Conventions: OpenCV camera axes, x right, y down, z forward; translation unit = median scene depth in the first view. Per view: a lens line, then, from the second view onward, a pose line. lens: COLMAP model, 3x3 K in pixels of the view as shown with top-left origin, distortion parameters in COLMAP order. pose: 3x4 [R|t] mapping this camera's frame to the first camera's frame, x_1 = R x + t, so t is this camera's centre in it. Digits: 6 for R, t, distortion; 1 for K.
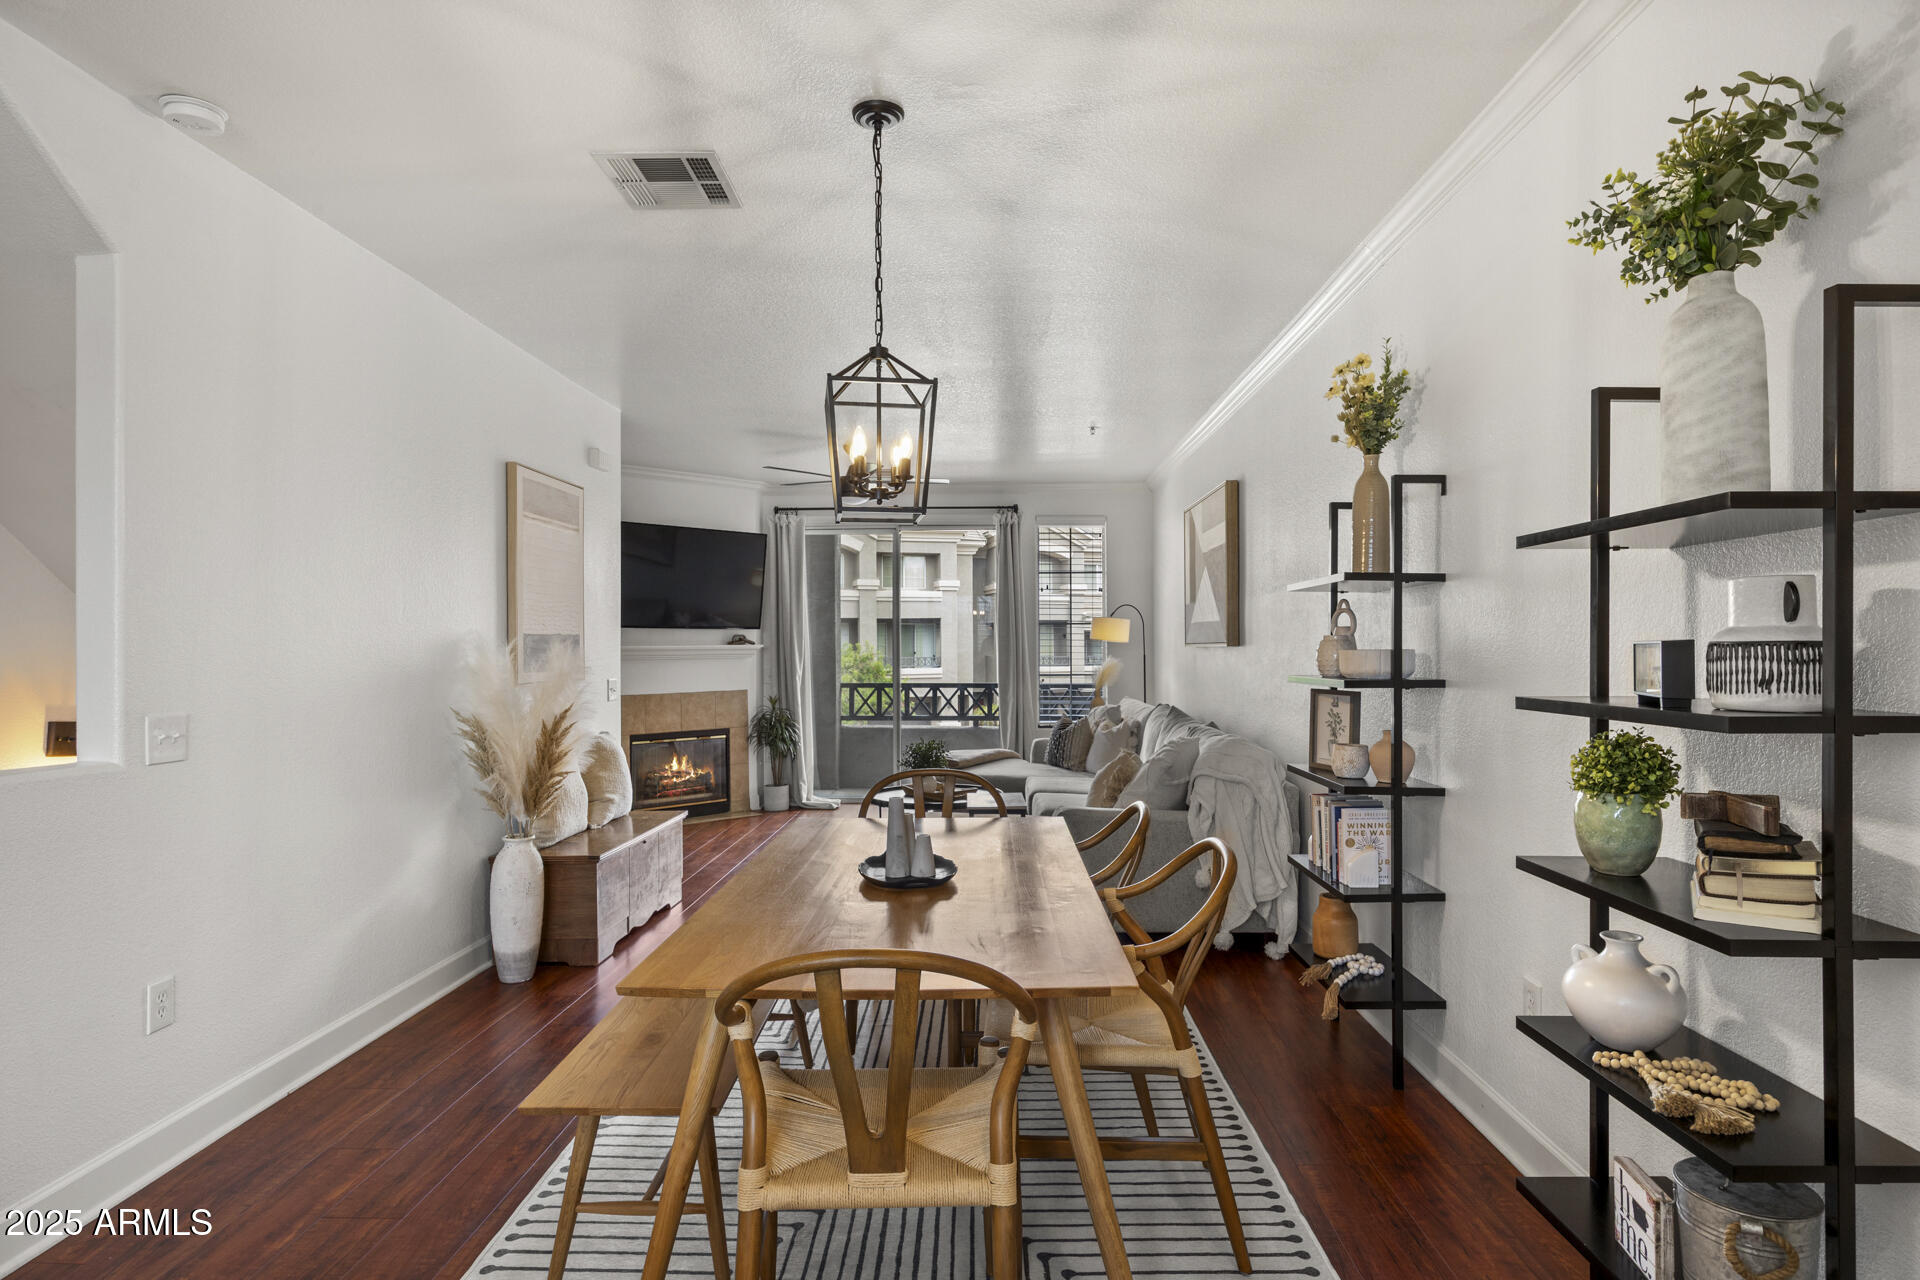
lens RADIAL K [[1020.2, 0, 966.0], [0, 1020.2, 638.2], [0, 0, 1]] dist [0.009528, -0.007804]
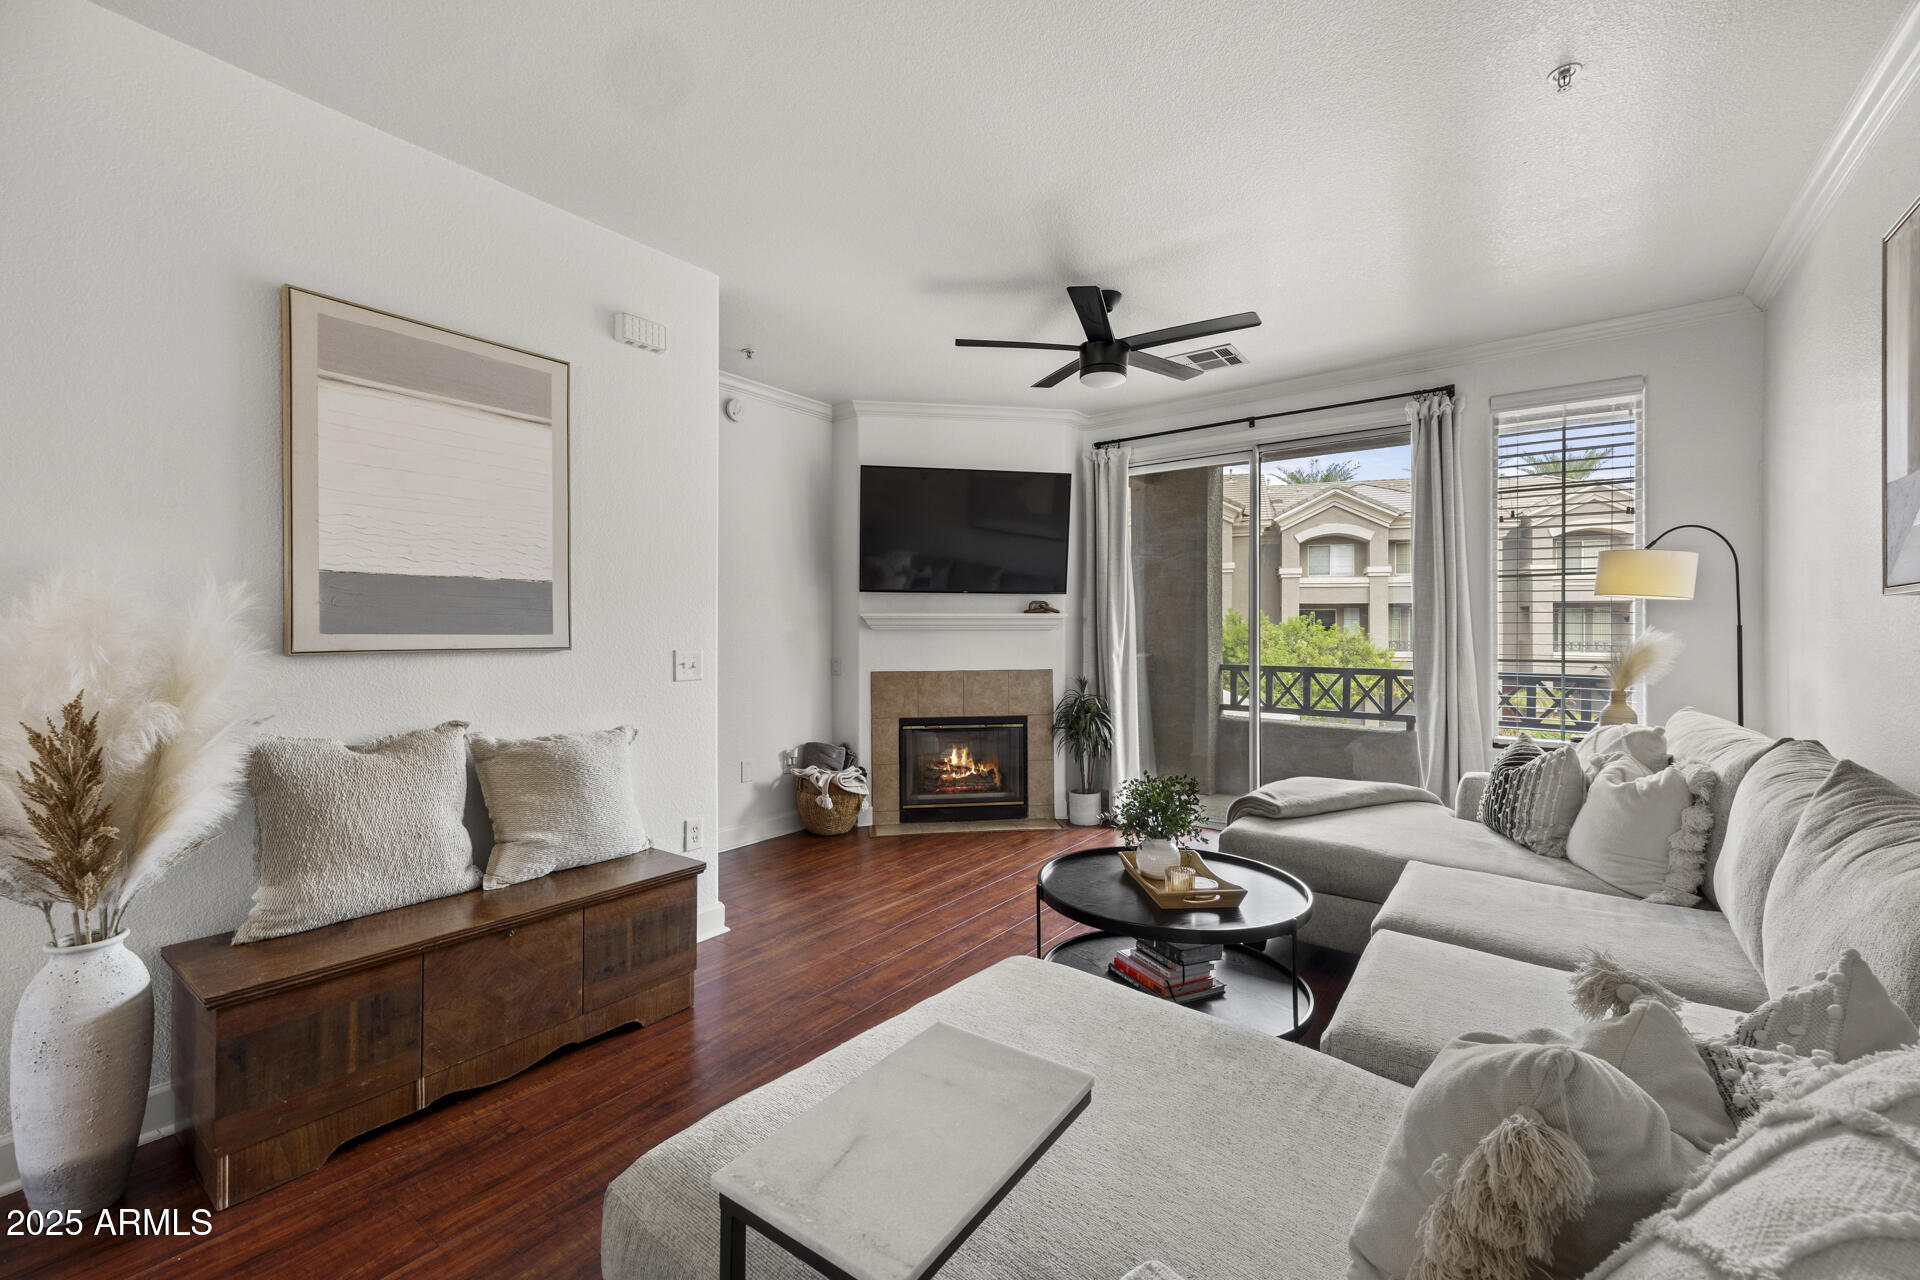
lens RADIAL K [[778.5, 0, 965.2], [0, 778.5, 629.1], [0, 0, 1]] dist [0.010431, -0.000967]
pose [[0.818887, 0.002507, -0.573949, 0.094401], [0.000235, 0.999989, 0.004703, 0.017966], [0.573954, -0.003986, 0.818878, 0.518512]]
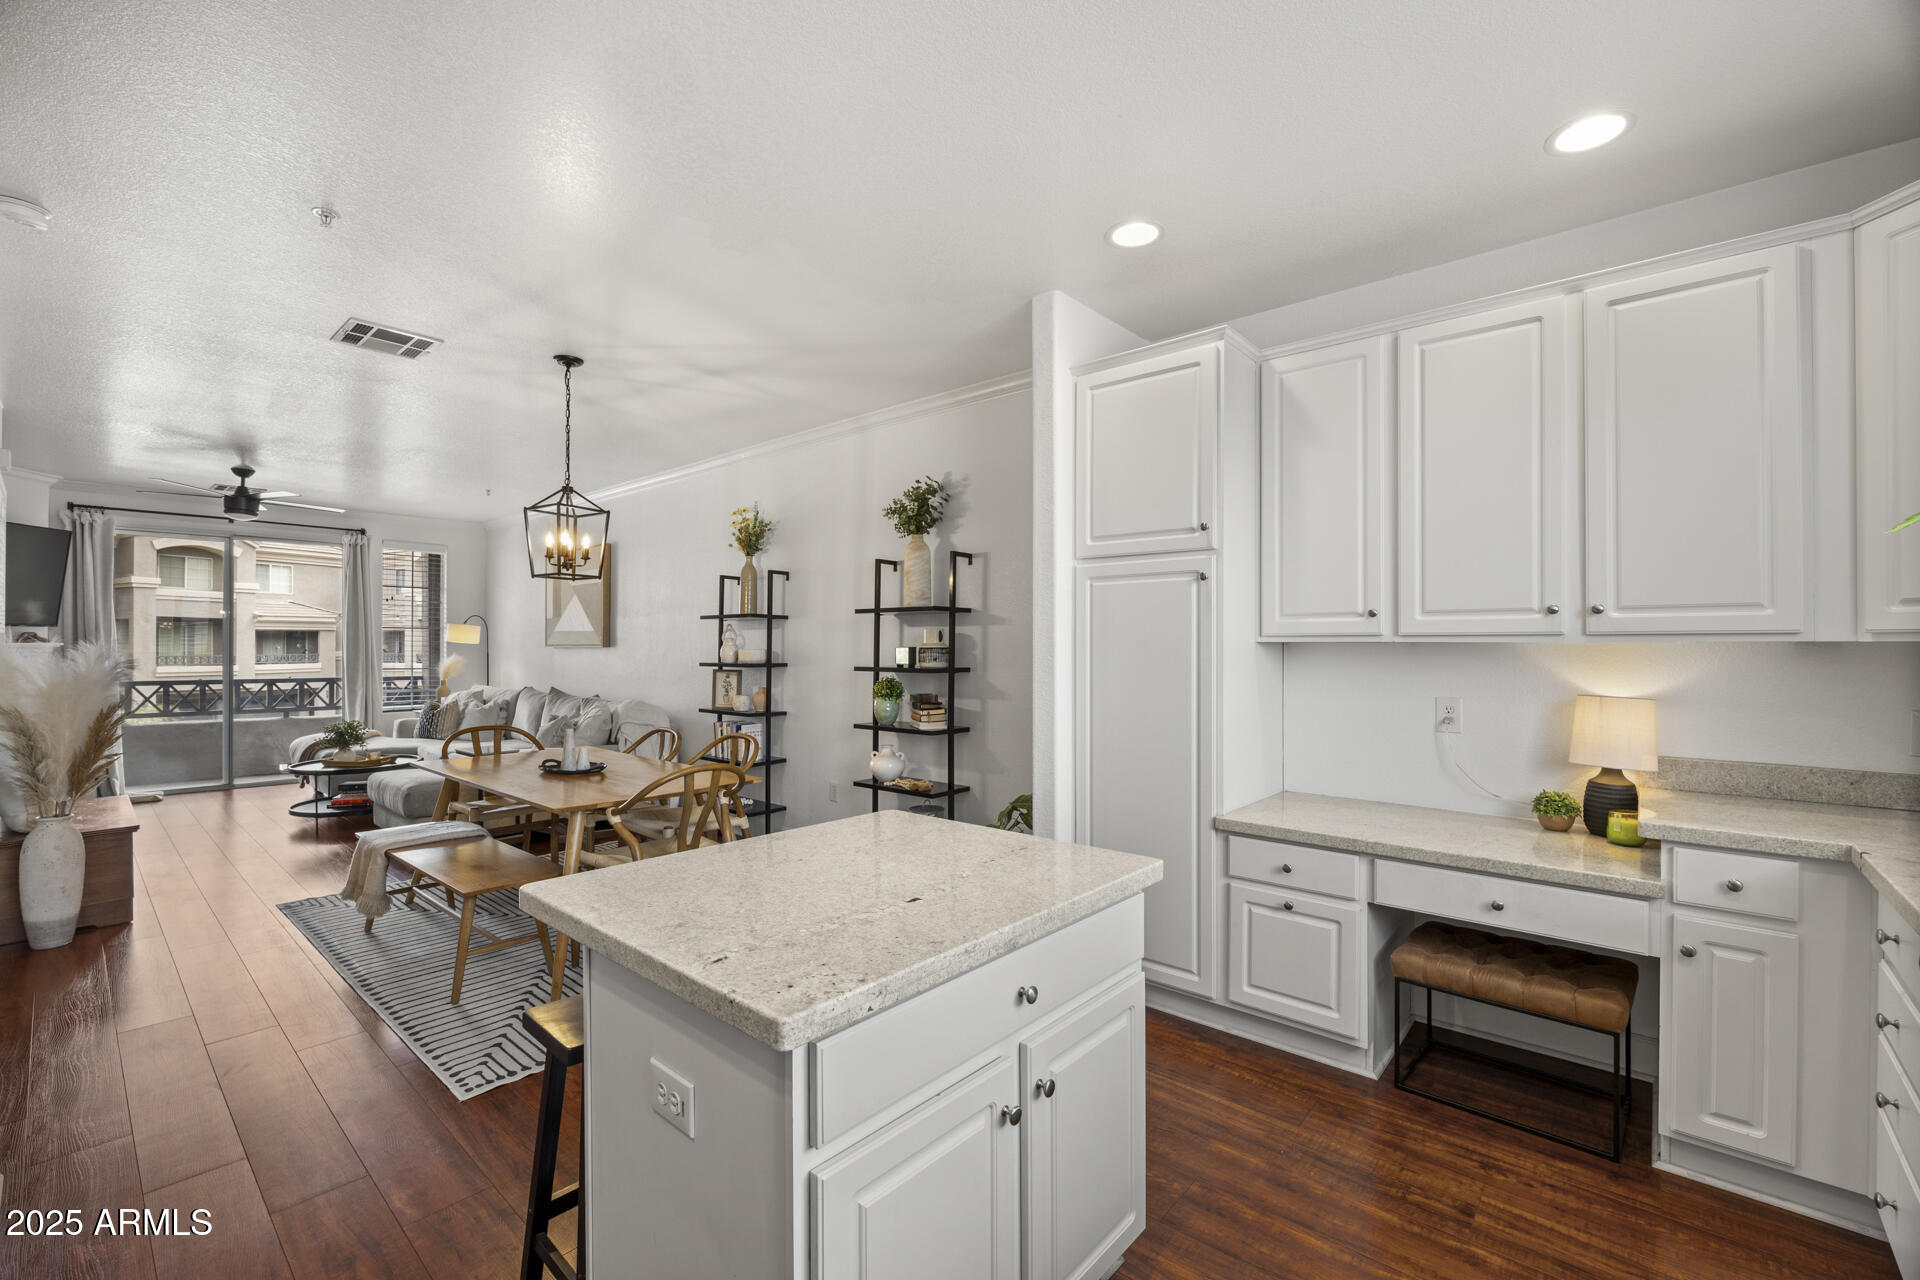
lens RADIAL K [[810.0, 0, 955.1], [0, 810.0, 641.3], [0, 0, 1]] dist [-0.009285, 0.000206]
pose [[0.644581, 0.009549, 0.764476, -0.265926], [-0.010458, 0.999939, -0.003672, -0.001792], [-0.764464, -0.005628, 0.644641, -0.172313]]
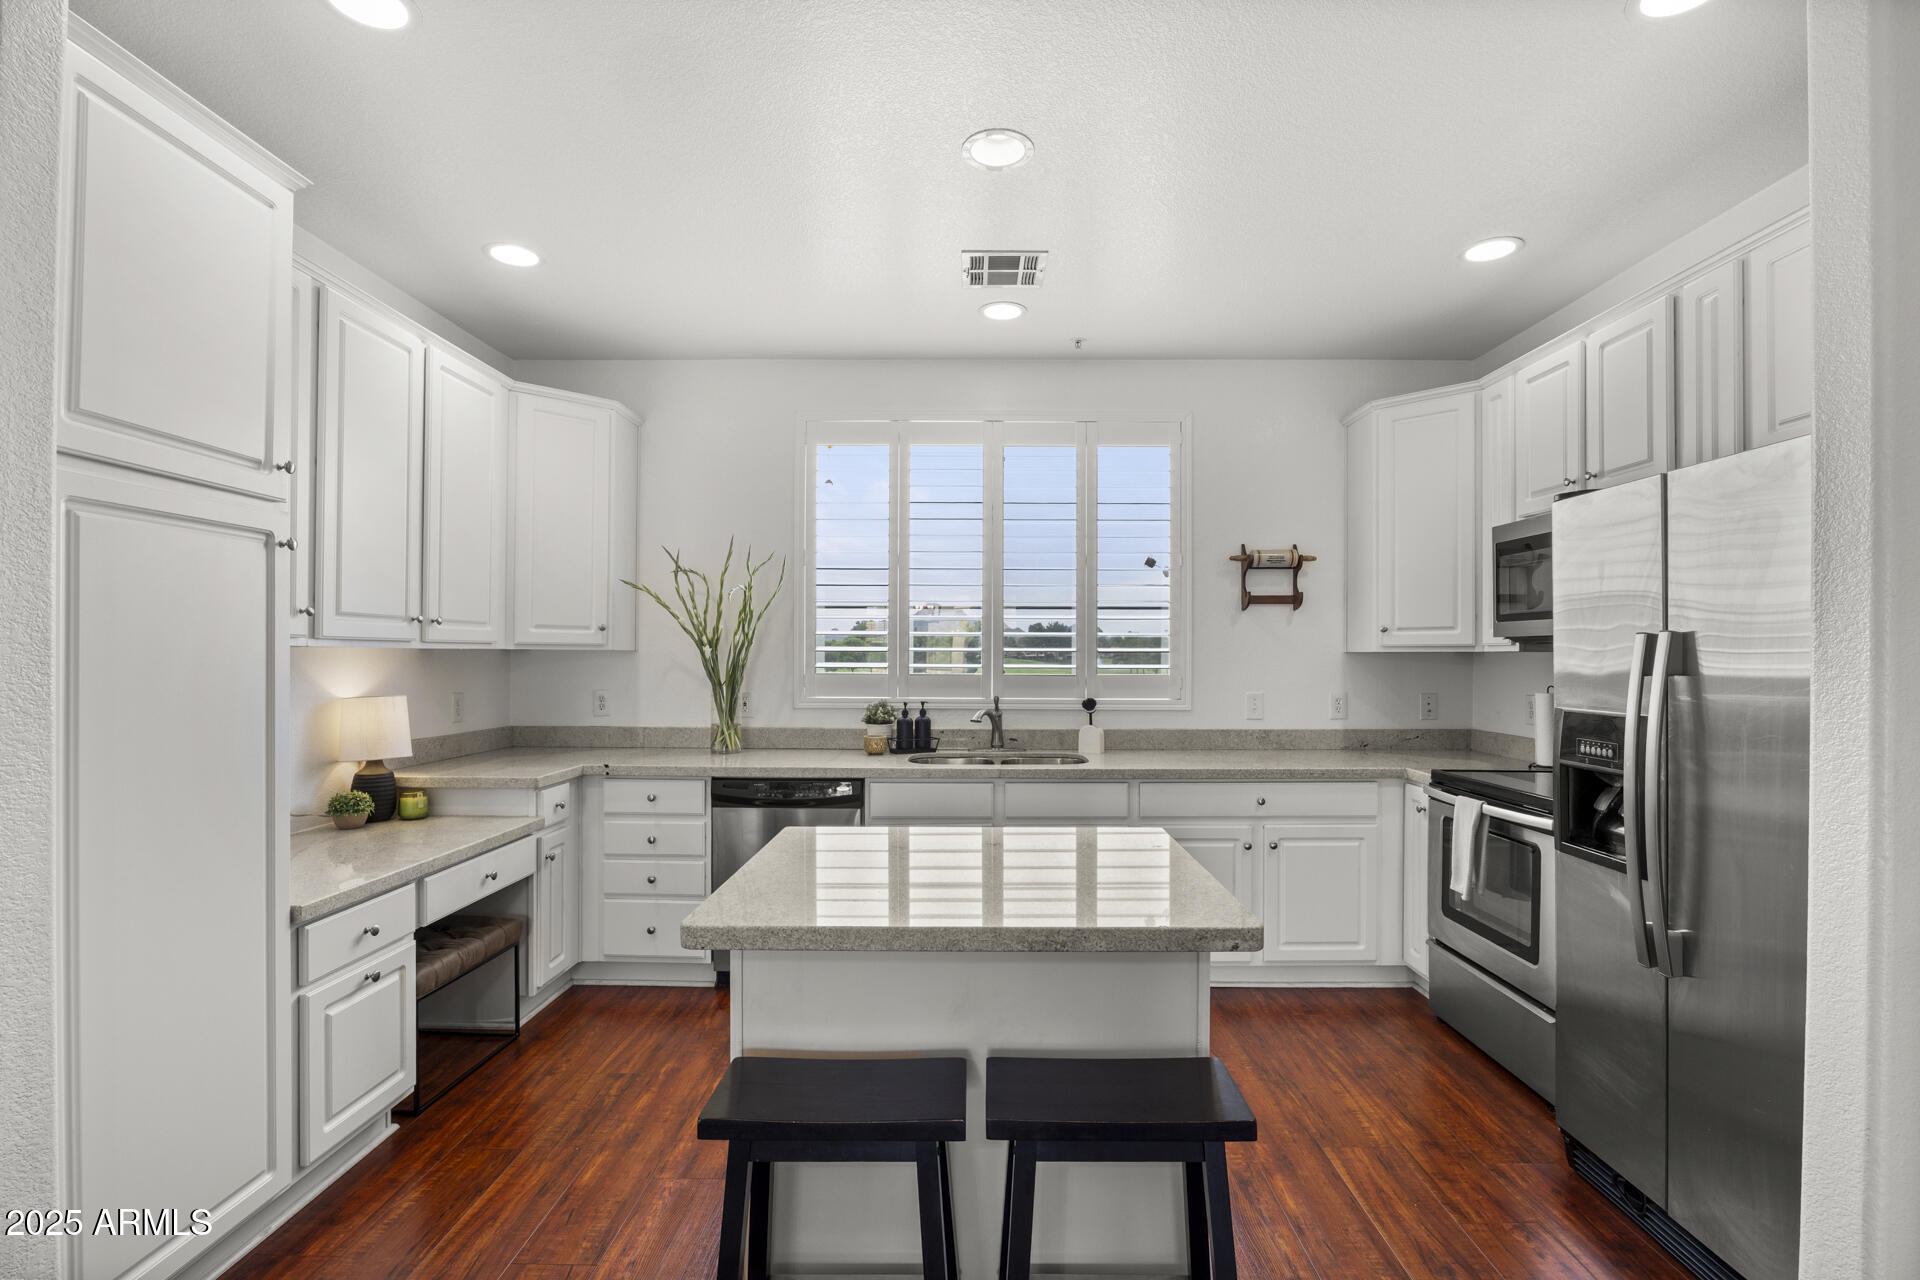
lens RADIAL K [[904.4, 0, 956.2], [0, 904.4, 649.7], [0, 0, 1]] dist [-0.013338, 0.001609]
pose [[-0.999809, 0.000233, -0.019531, -0.099194], [0.000546, 0.999872, -0.015984, 0.002238], [0.019525, -0.015992, -0.999681, 0.257140]]
